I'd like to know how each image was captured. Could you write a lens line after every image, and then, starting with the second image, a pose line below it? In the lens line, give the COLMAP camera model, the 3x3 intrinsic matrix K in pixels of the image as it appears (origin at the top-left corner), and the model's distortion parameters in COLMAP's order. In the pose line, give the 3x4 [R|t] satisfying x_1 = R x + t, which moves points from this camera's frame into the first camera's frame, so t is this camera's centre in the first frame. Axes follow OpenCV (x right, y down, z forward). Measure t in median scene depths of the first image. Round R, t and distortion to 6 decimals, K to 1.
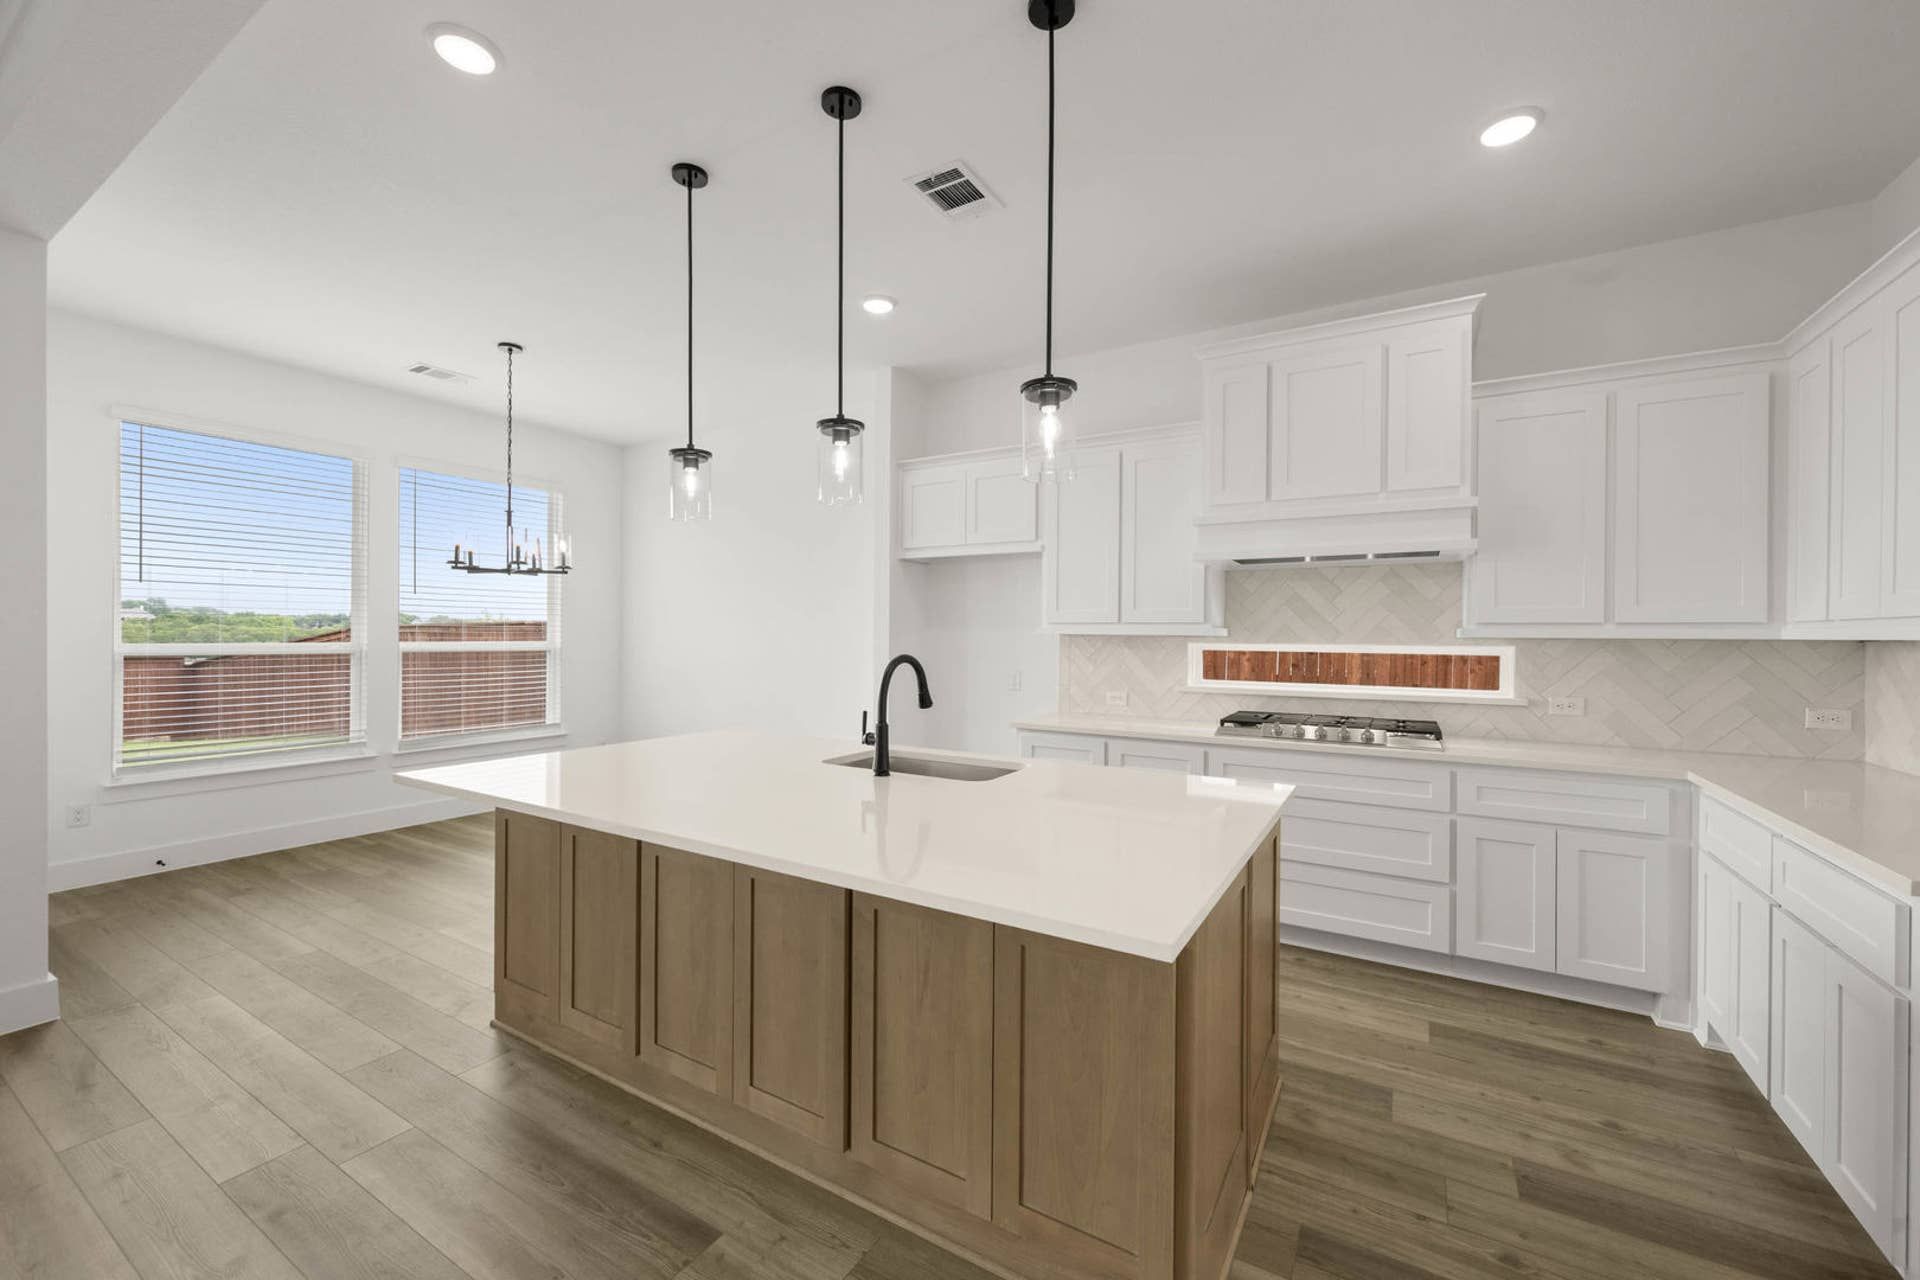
lens RADIAL K [[761.1, 0, 962.4], [0, 761.1, 633.7], [0, 0, 1]] dist [-0.000365, 0.000058]
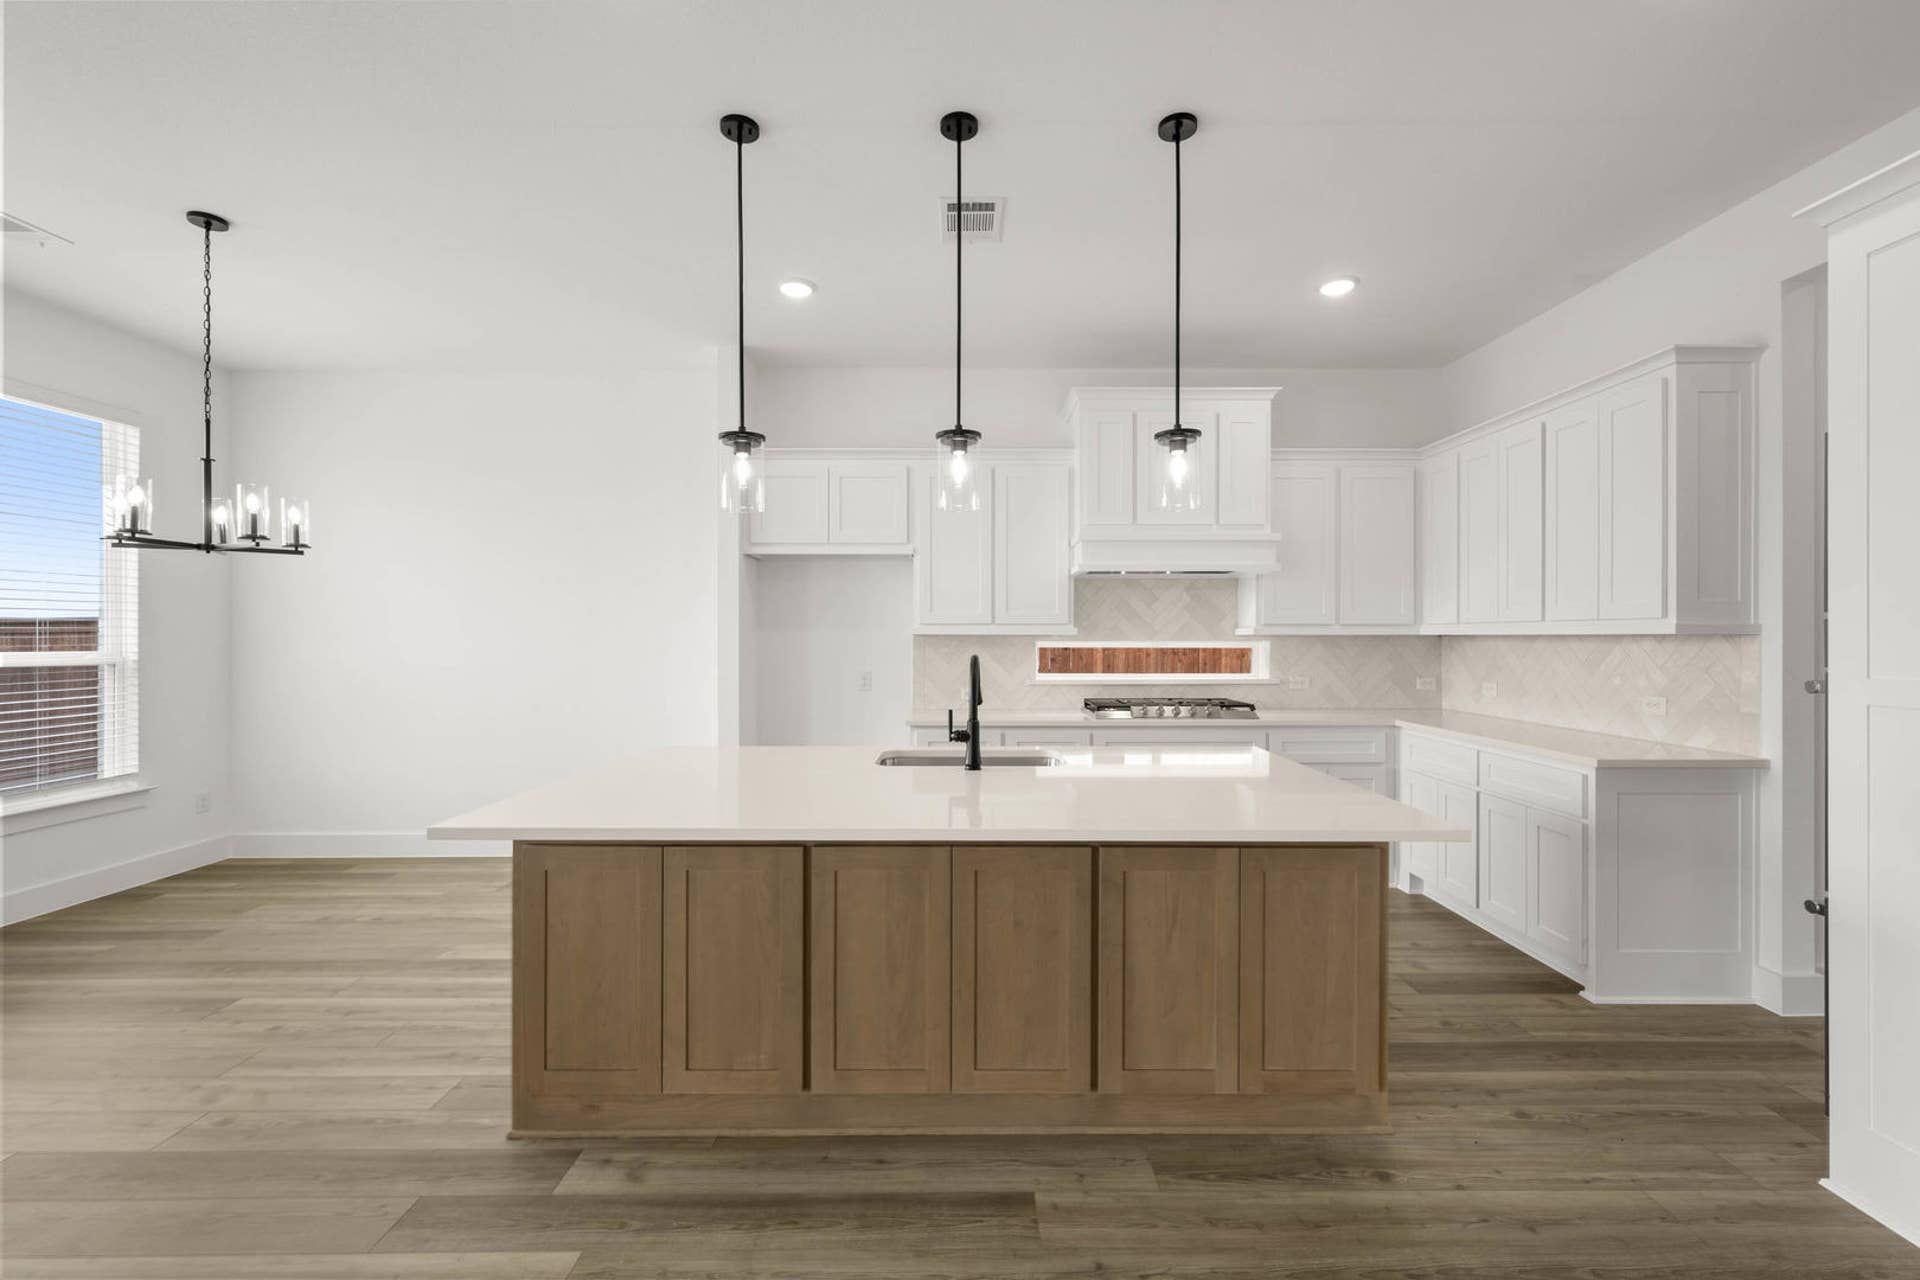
lens RADIAL K [[802.8, 0, 965.1], [0, 802.8, 633.4], [0, 0, 1]] dist [0.001413, 0.000105]
pose [[0.855767, -0.006480, 0.517320, -0.510312], [0.005301, 0.999979, 0.003757, -0.005350], [-0.517334, -0.000473, 0.855784, 0.038551]]
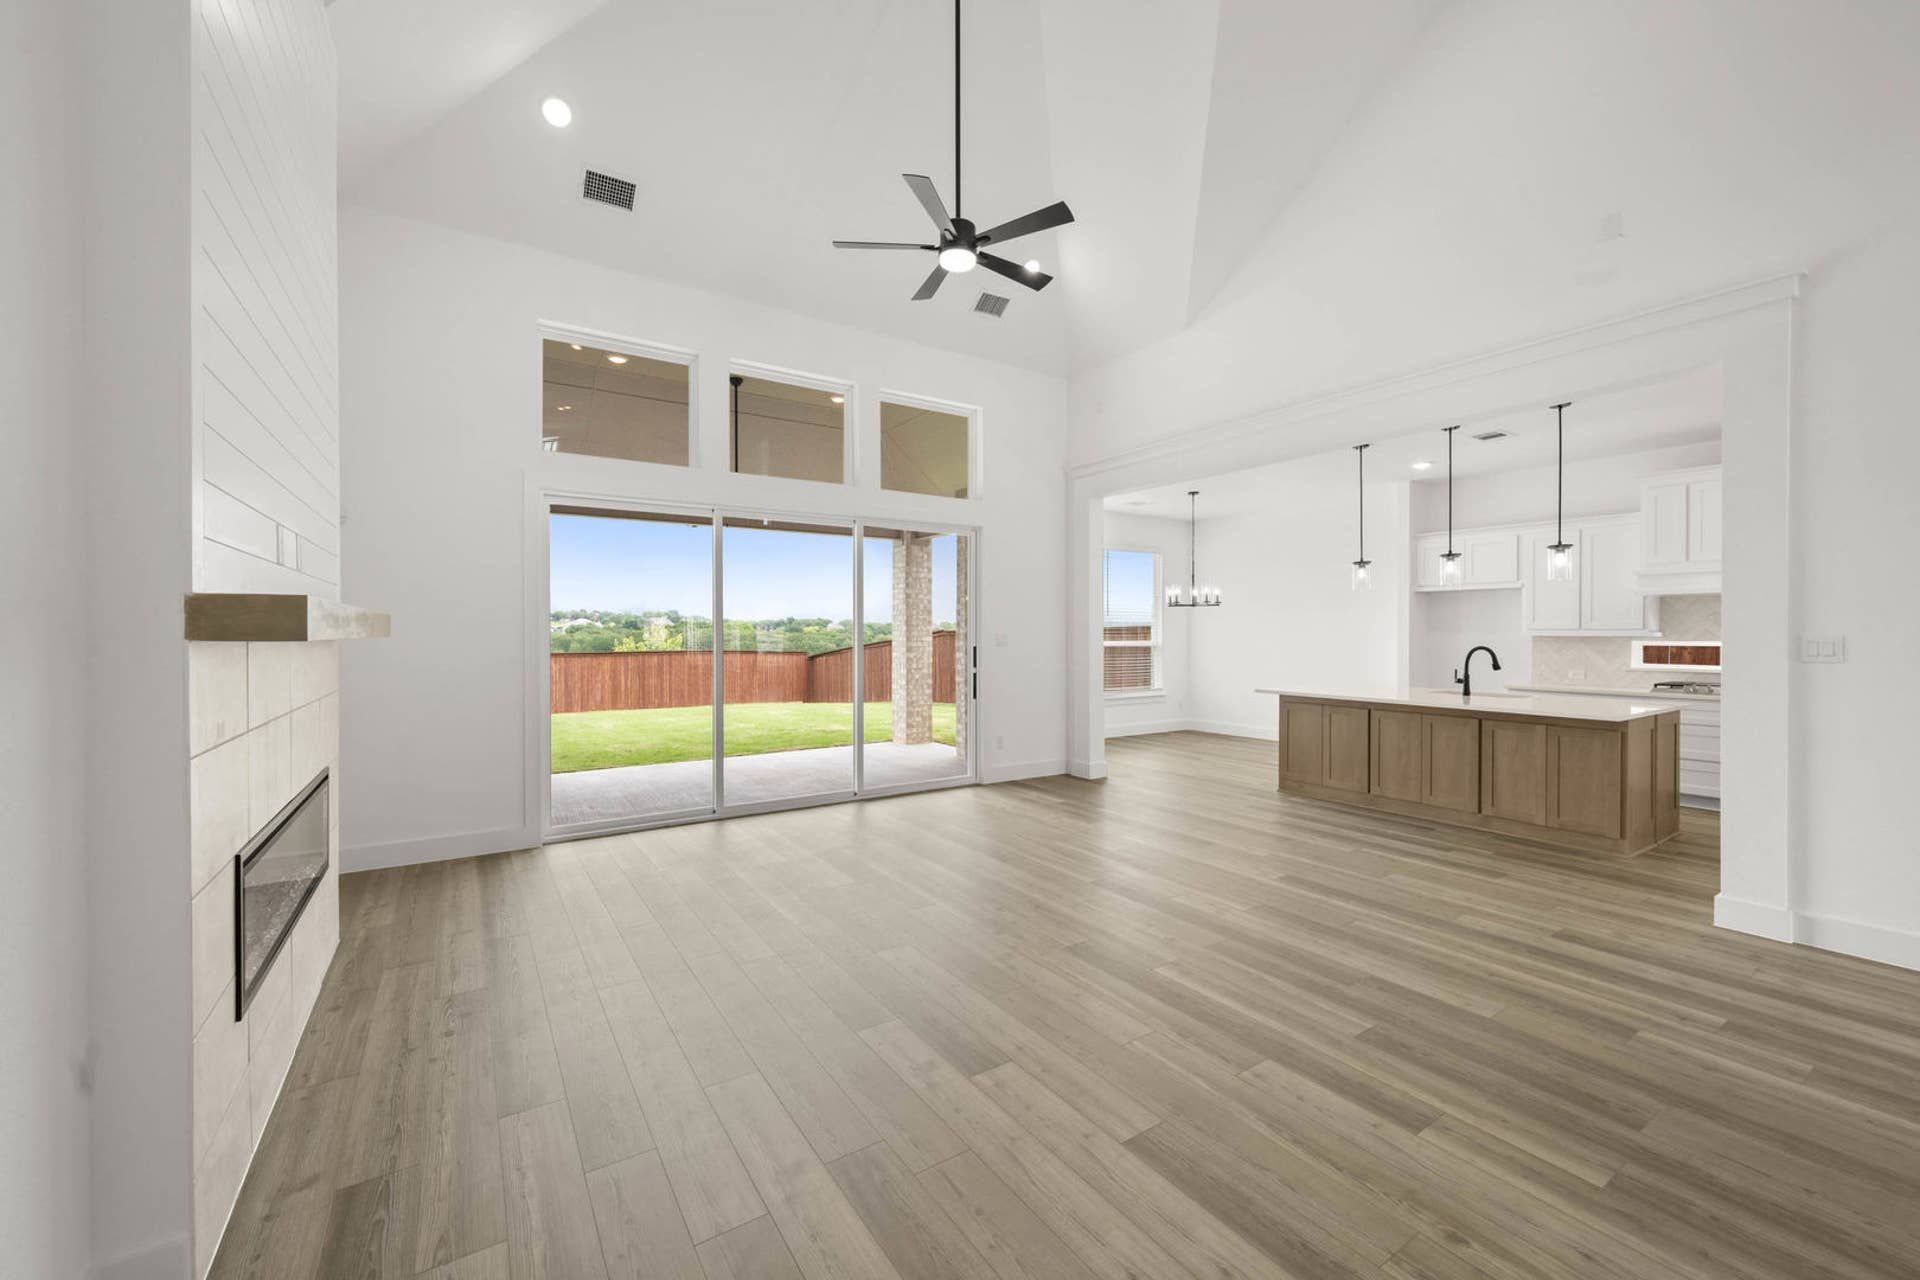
lens RADIAL K [[766.9, 0, 956.1], [0, 766.9, 636.5], [0, 0, 1]] dist [0.000464, 0.000019]
pose [[0.901984, -0.003550, -0.431754, -0.381613], [0.006603, 0.999963, 0.005572, -0.020793], [0.431719, -0.007877, 0.901974, -1.412590]]
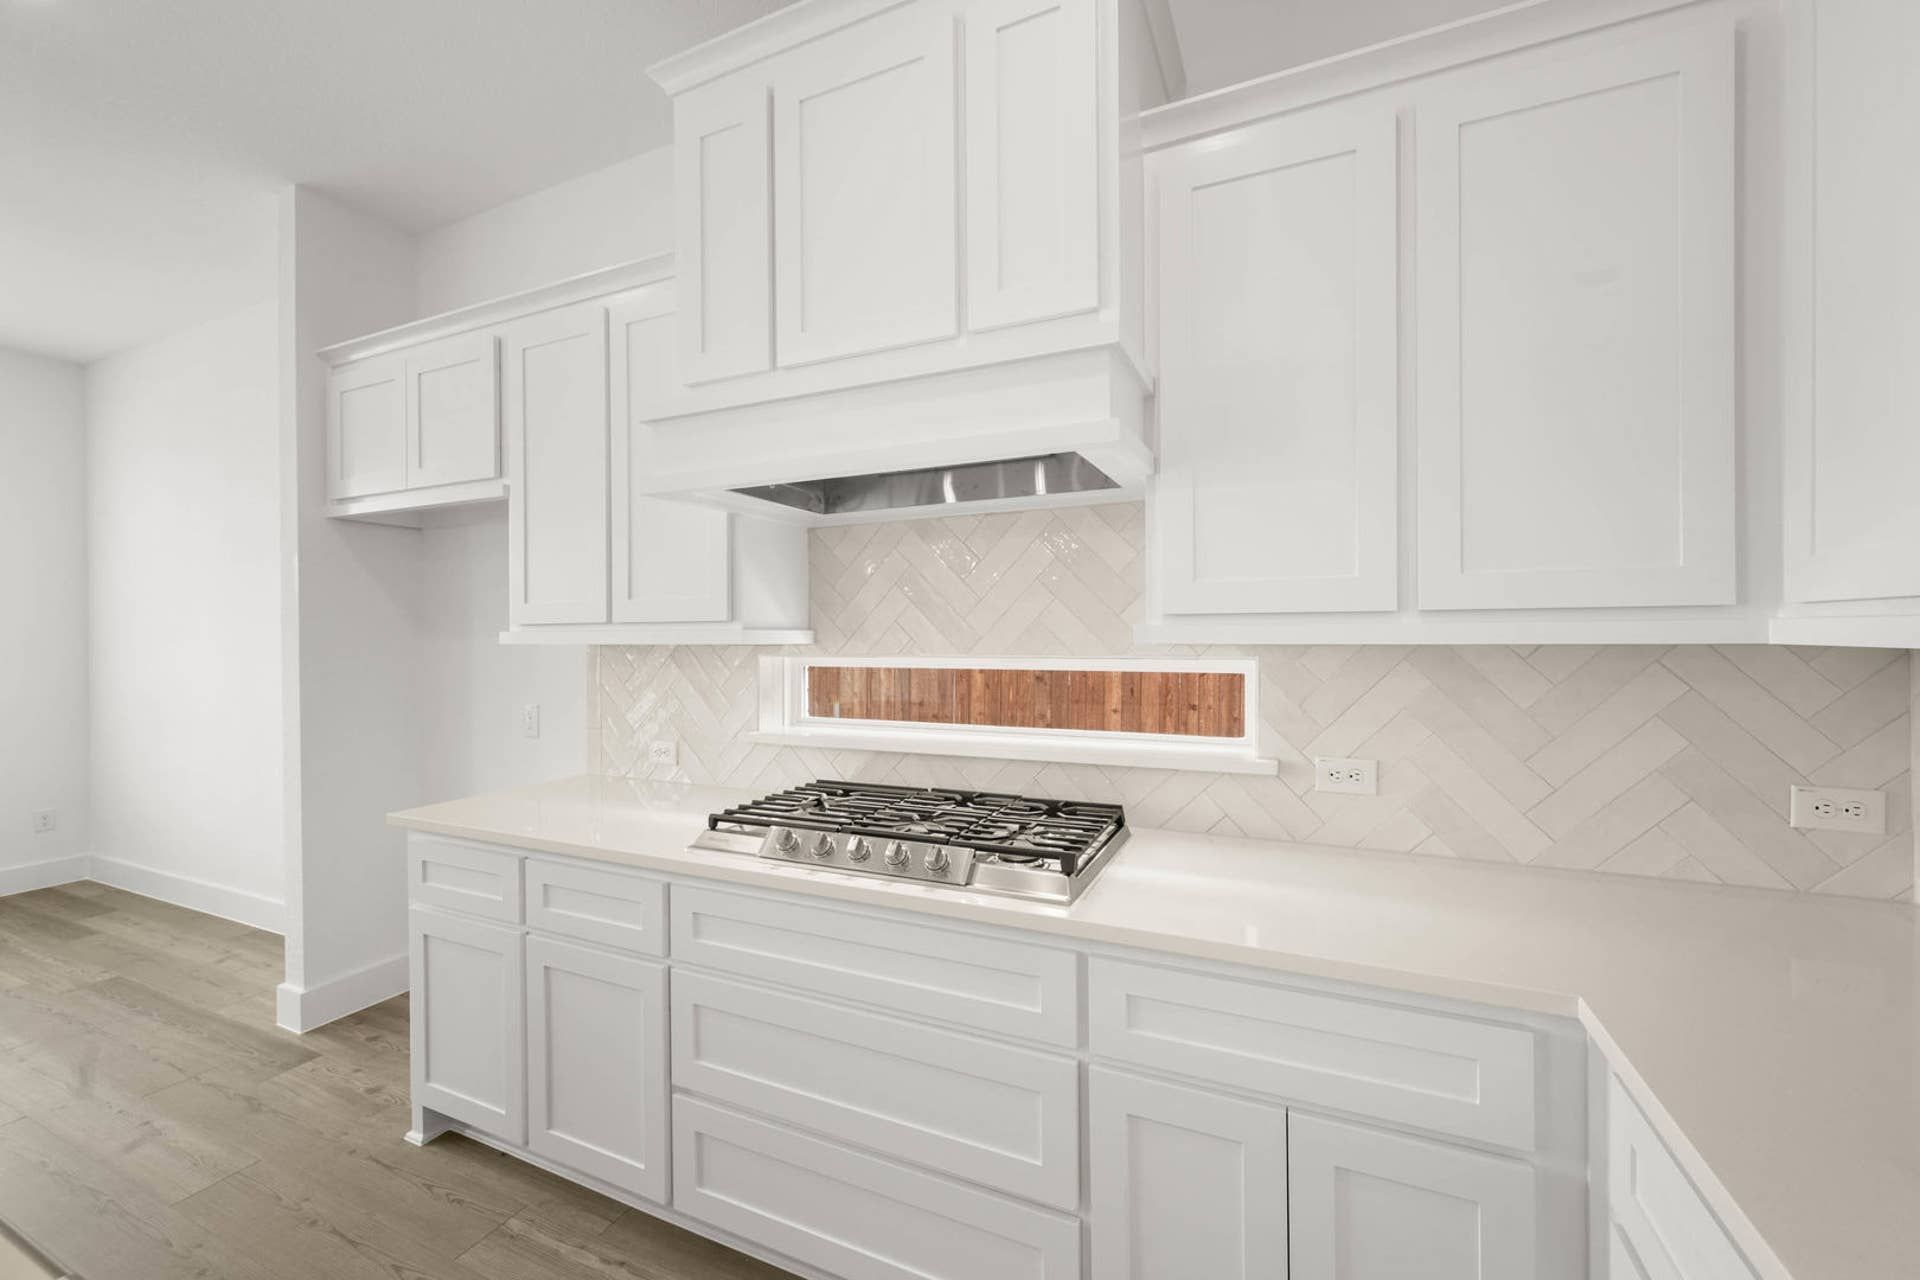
lens RADIAL K [[766.9, 0, 956.1], [0, 766.9, 636.5], [0, 0, 1]] dist [0.000464, 0.000019]
pose [[0.993911, -0.012677, 0.109452, 0.472866], [0.012512, 0.999919, 0.002199, -0.002864], [-0.109471, -0.000816, 0.993990, 0.509174]]
